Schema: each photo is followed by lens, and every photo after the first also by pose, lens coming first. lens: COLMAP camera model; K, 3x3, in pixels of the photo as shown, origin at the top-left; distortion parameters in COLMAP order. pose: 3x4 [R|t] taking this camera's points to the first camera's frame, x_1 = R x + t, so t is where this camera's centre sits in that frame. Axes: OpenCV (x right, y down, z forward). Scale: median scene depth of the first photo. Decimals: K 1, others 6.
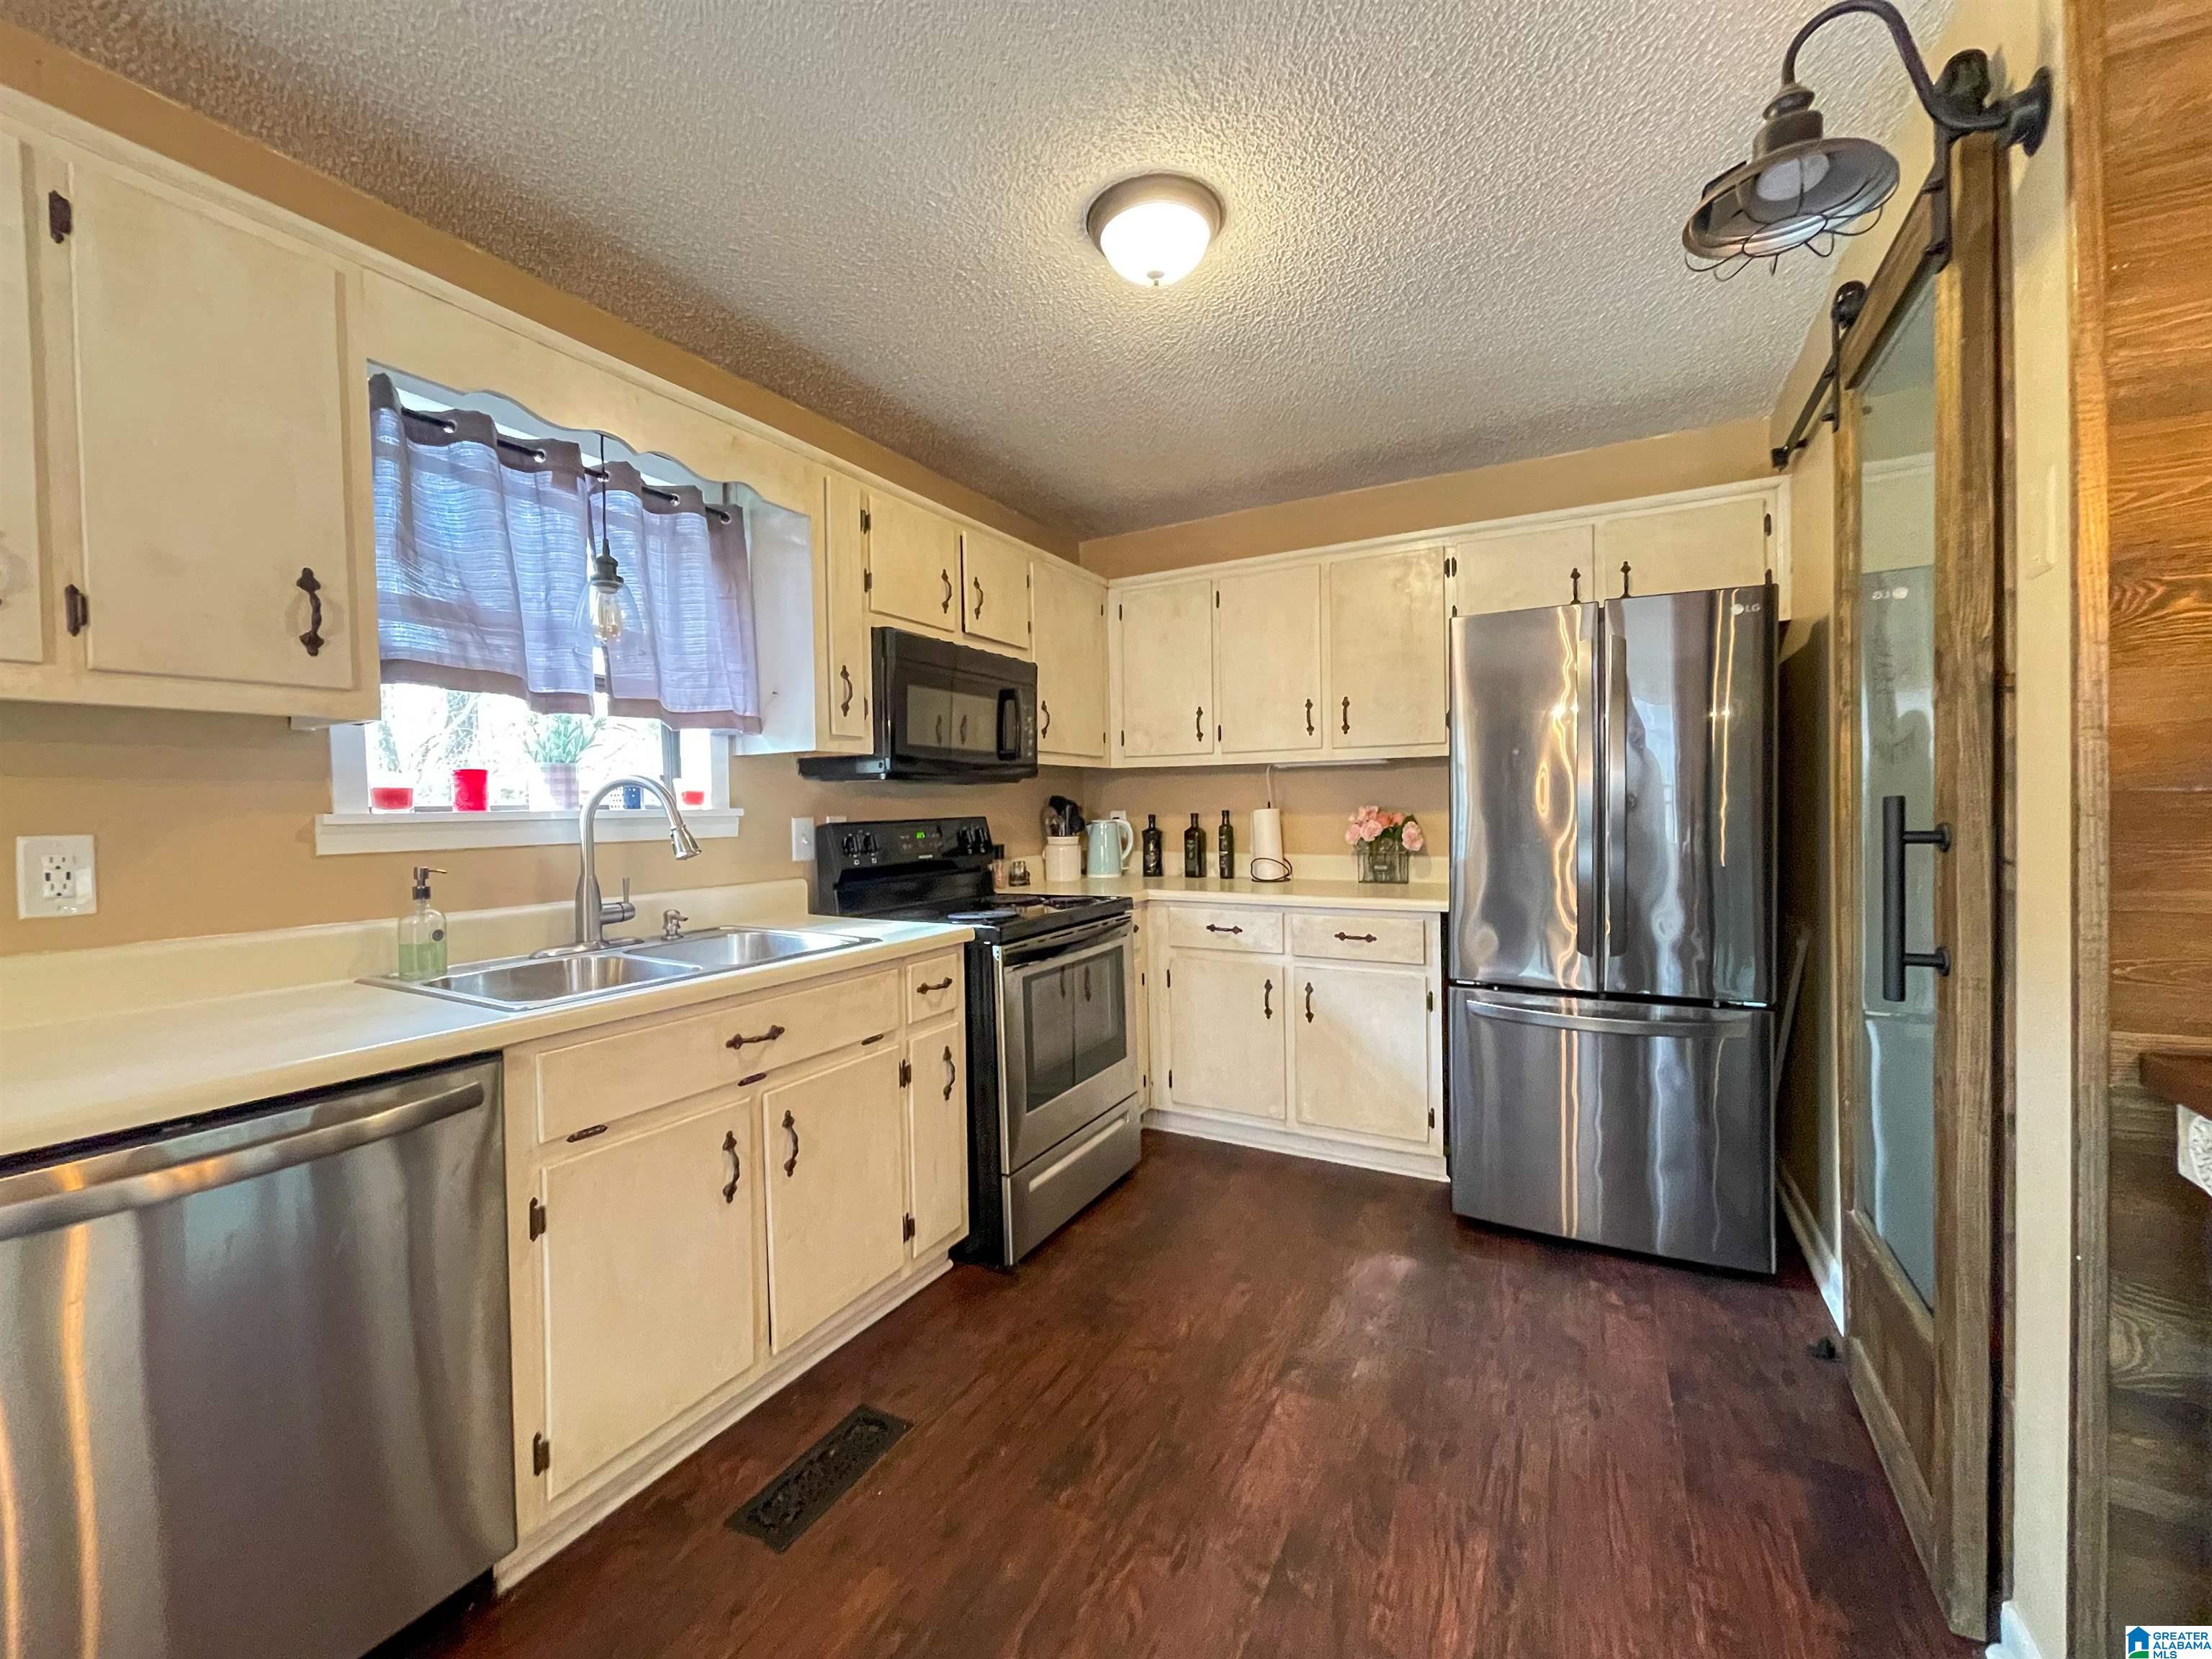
lens RADIAL K [[898.4, 0, 1106.3], [0, 898.4, 824.1], [0, 0, 1]] dist [0.001597, 0.000000]
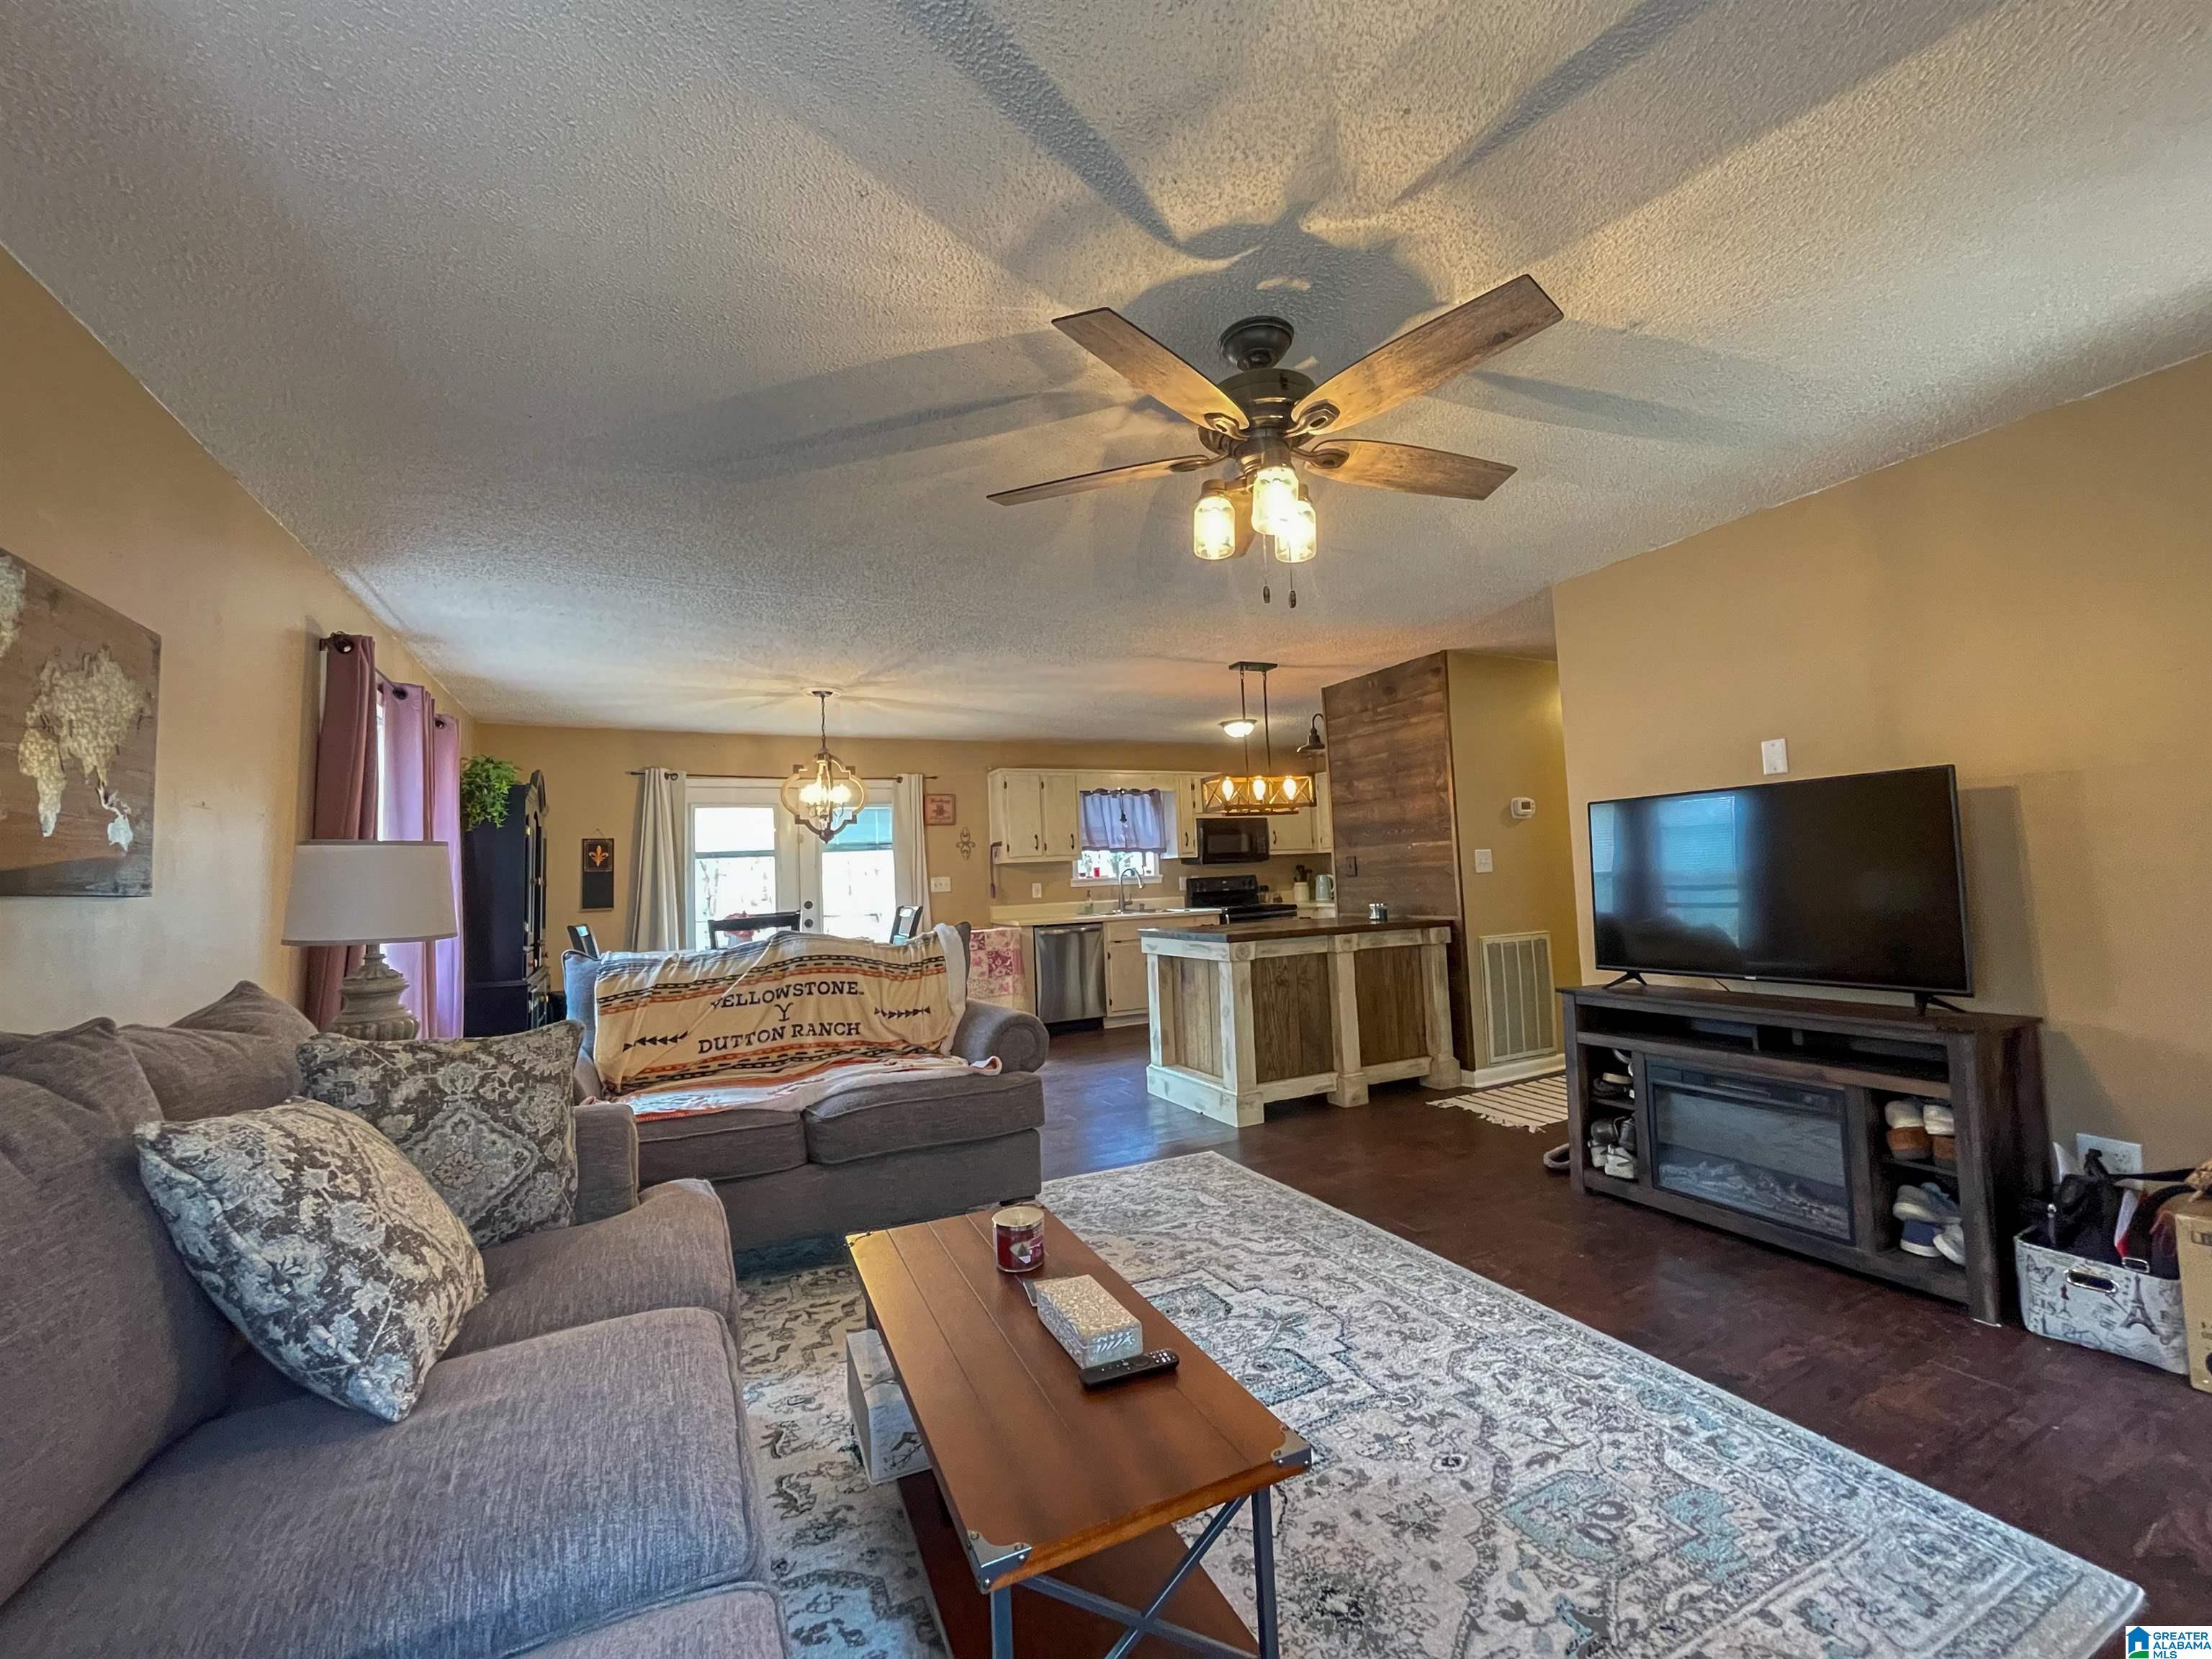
lens RADIAL K [[898.4, 0, 1106.3], [0, 898.4, 824.1], [0, 0, 1]] dist [0.001597, 0.000000]
pose [[0.825949, -0.049608, -0.561559, 1.293292], [0.016805, 0.997845, -0.063432, 0.003643], [0.563495, 0.042955, 0.825002, -1.862637]]
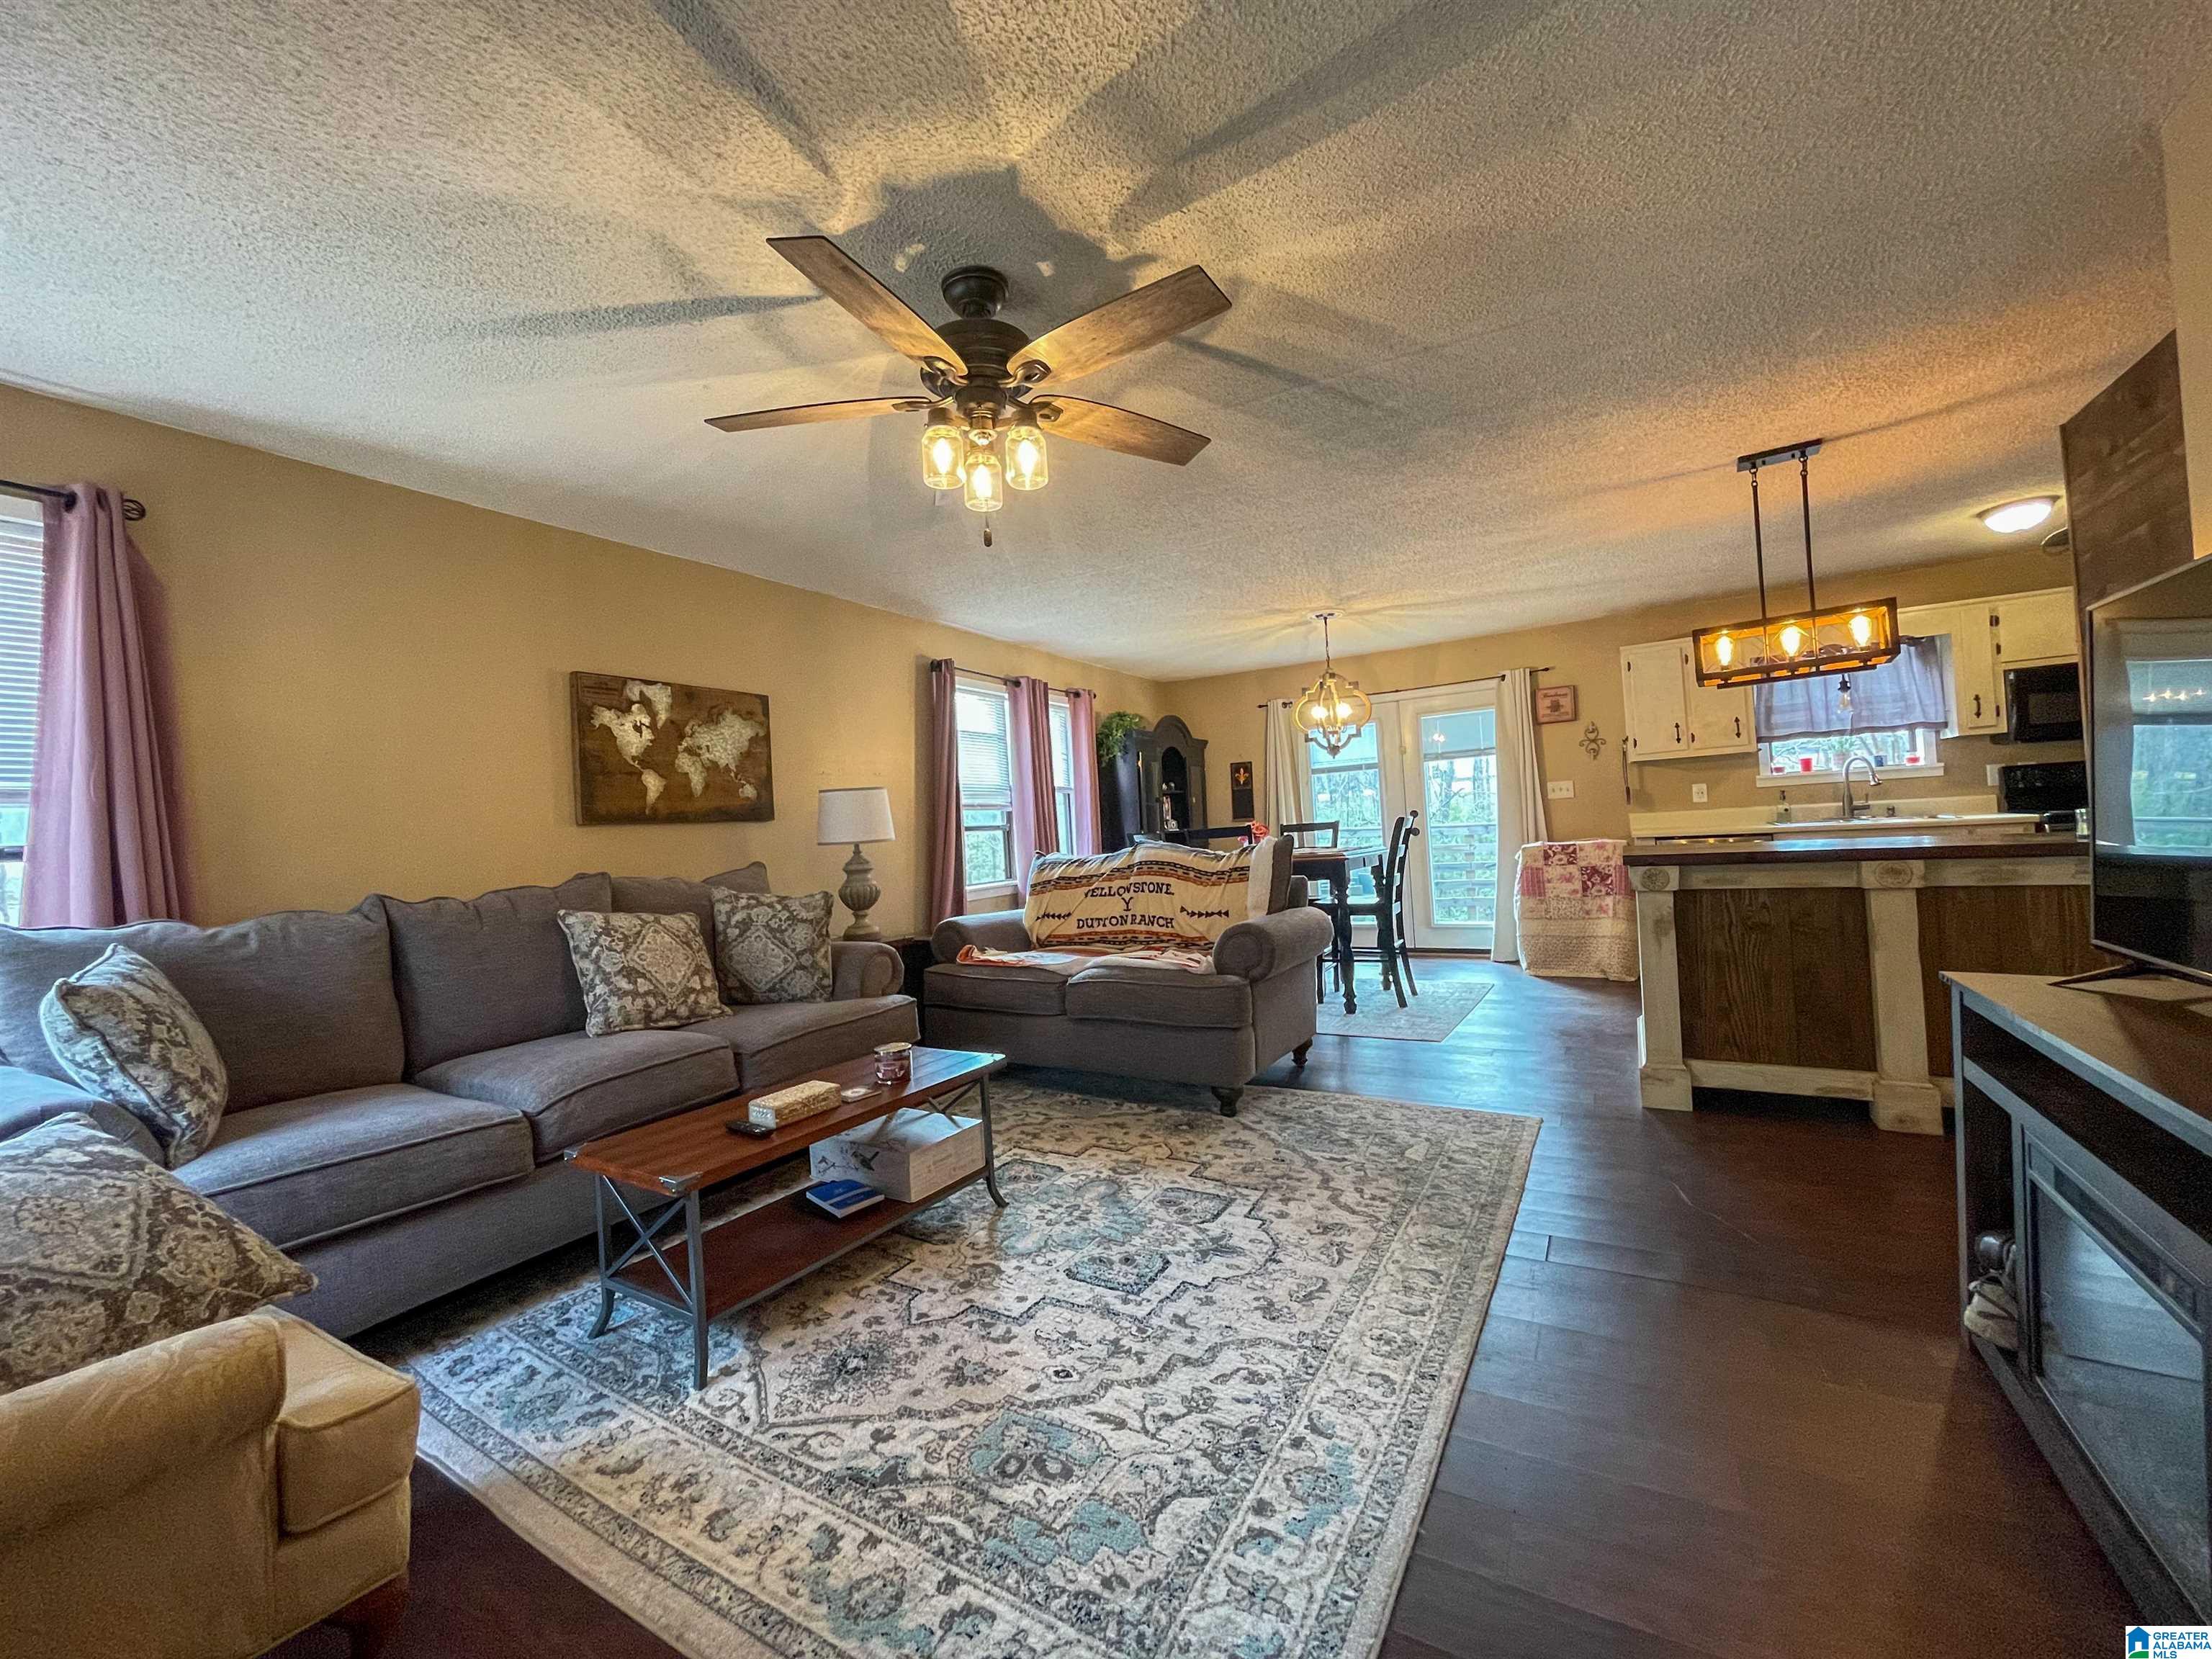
lens RADIAL K [[898.4, 0, 1106.3], [0, 898.4, 824.1], [0, 0, 1]] dist [0.001597, 0.000000]
pose [[-0.018451, 0.013390, -0.999740, 1.824853], [0.043413, 0.998978, 0.012579, 0.016160], [0.998887, -0.043170, -0.019014, -1.013080]]
